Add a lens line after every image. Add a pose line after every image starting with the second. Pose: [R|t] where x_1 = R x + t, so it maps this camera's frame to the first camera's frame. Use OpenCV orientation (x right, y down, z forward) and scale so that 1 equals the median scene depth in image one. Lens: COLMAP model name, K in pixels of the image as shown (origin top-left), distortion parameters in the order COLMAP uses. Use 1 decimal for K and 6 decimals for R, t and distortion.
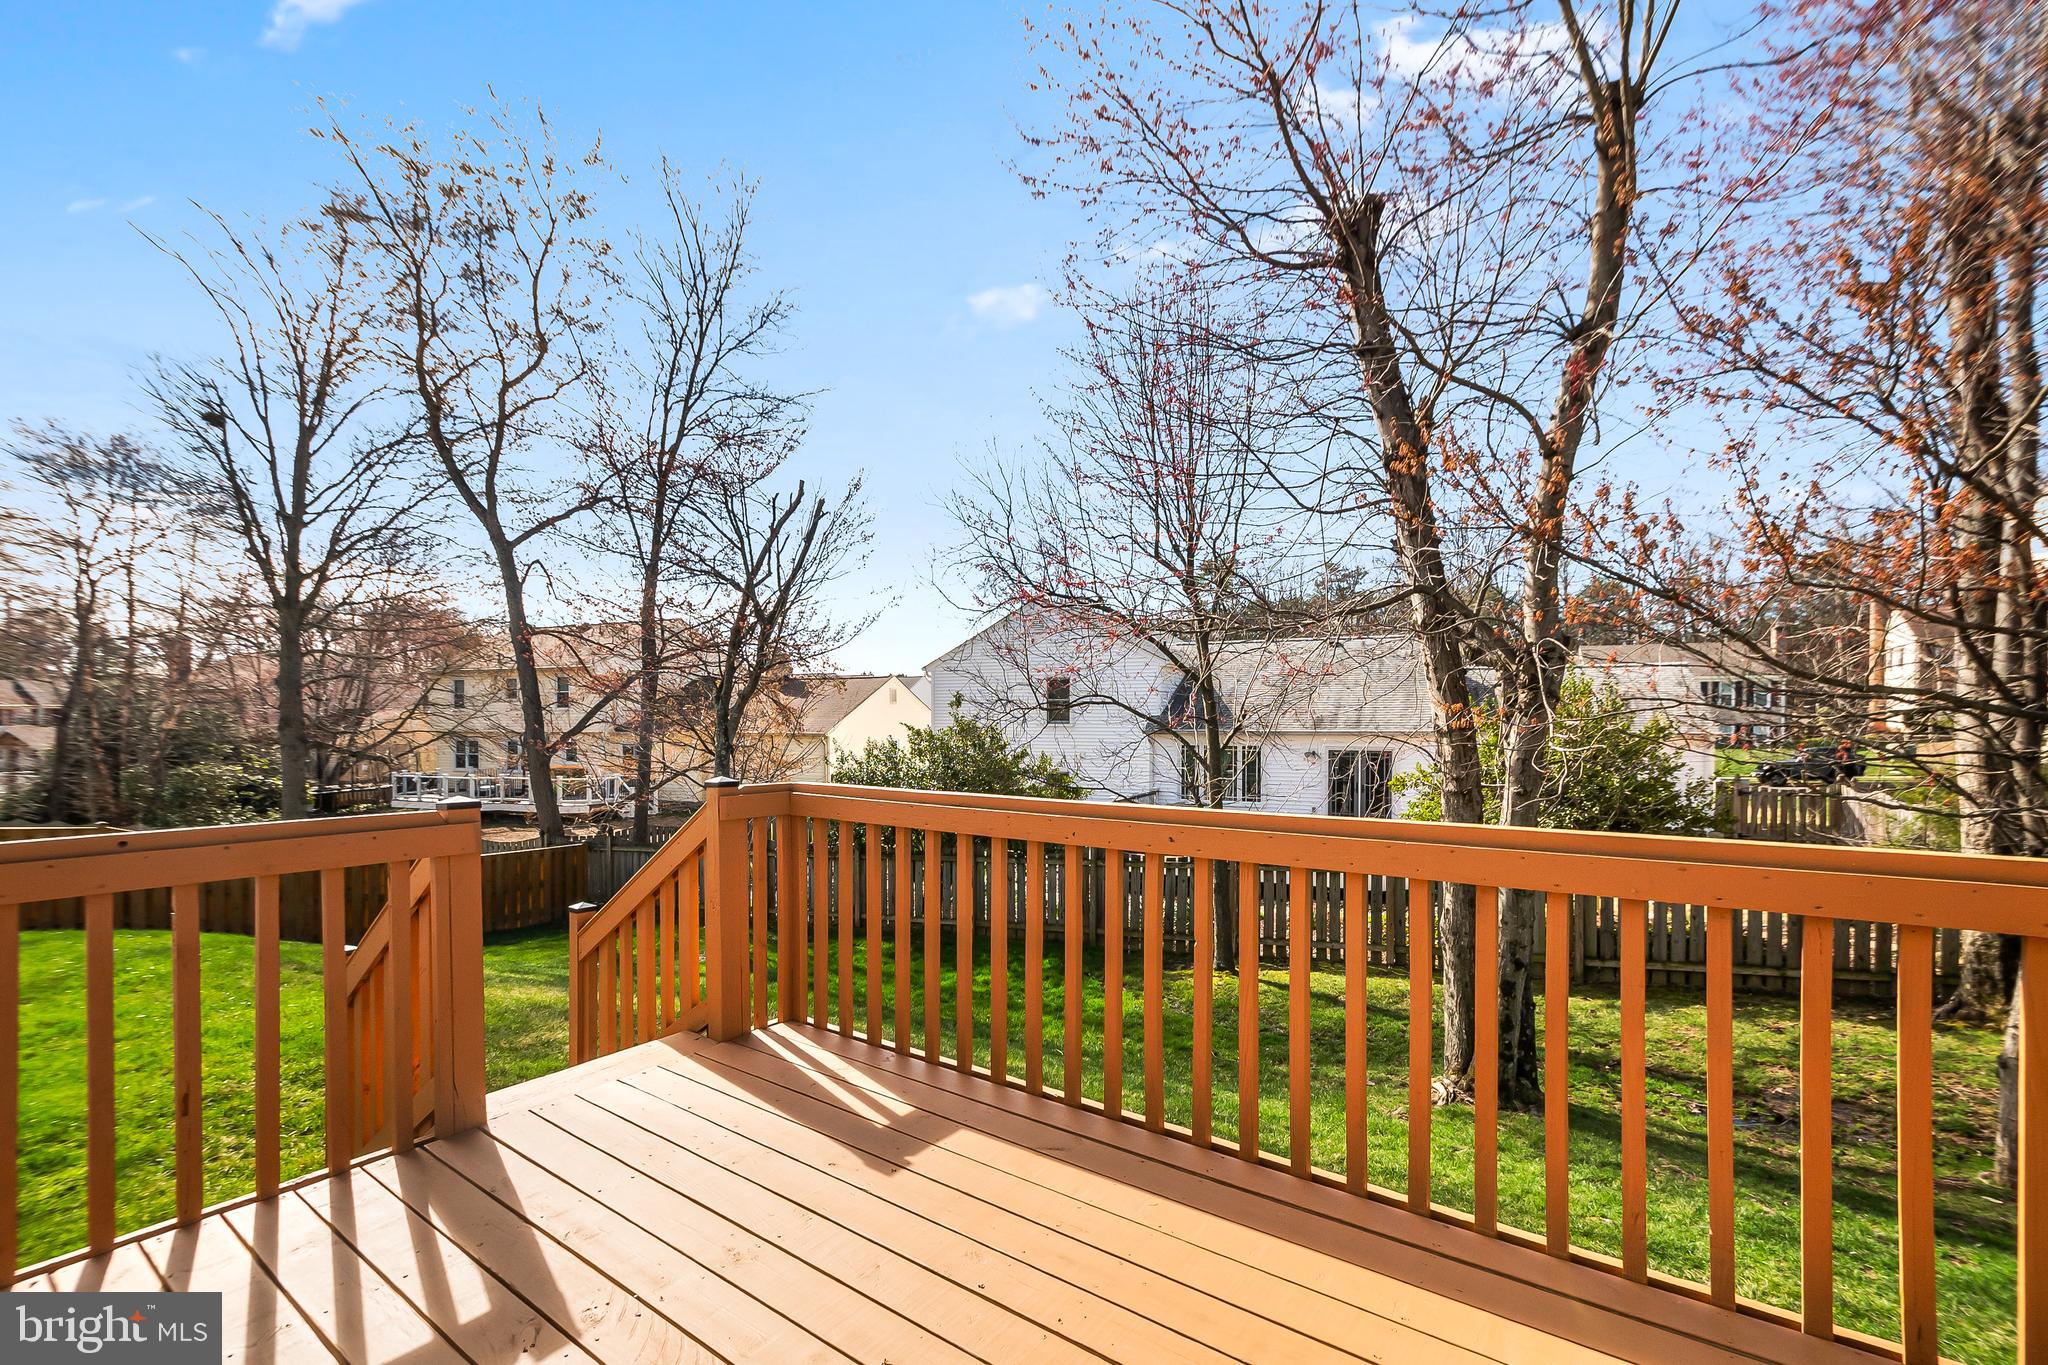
lens RADIAL K [[903.3, 0, 1022.5], [0, 903.3, 700.4], [0, 0, 1]] dist [0.008060, -0.001763]
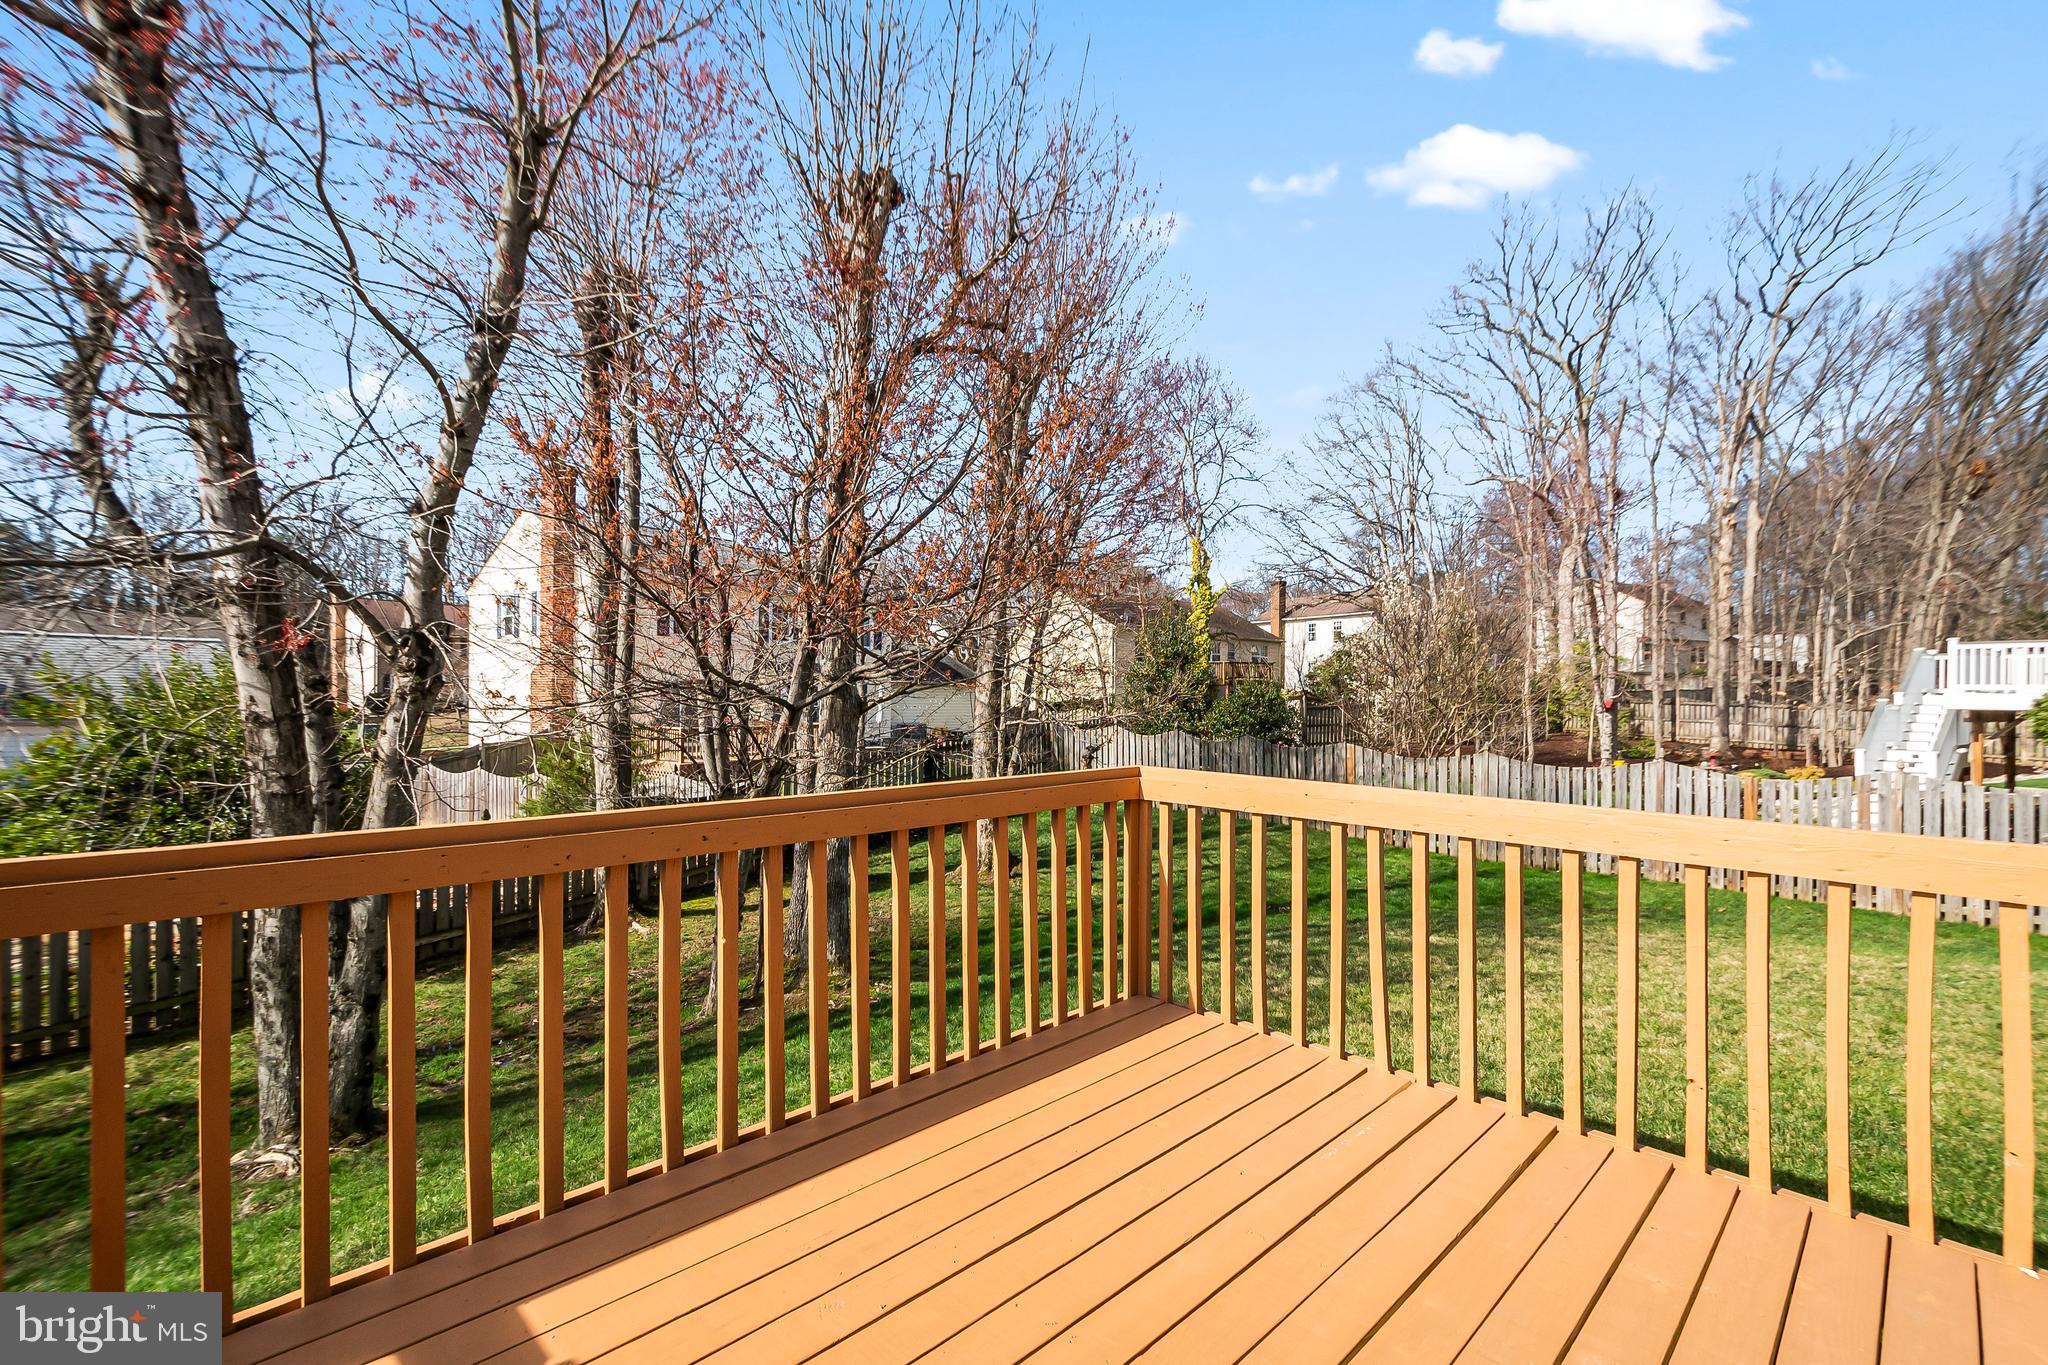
lens RADIAL K [[903.3, 0, 1046.4], [0, 903.3, 694.2], [0, 0, 1]] dist [0.008060, -0.001763]
pose [[0.141824, 0.013231, 0.989803, -0.257177], [-0.018264, 0.999775, -0.010747, 0.006892], [-0.989723, -0.016554, 0.142034, 0.196443]]
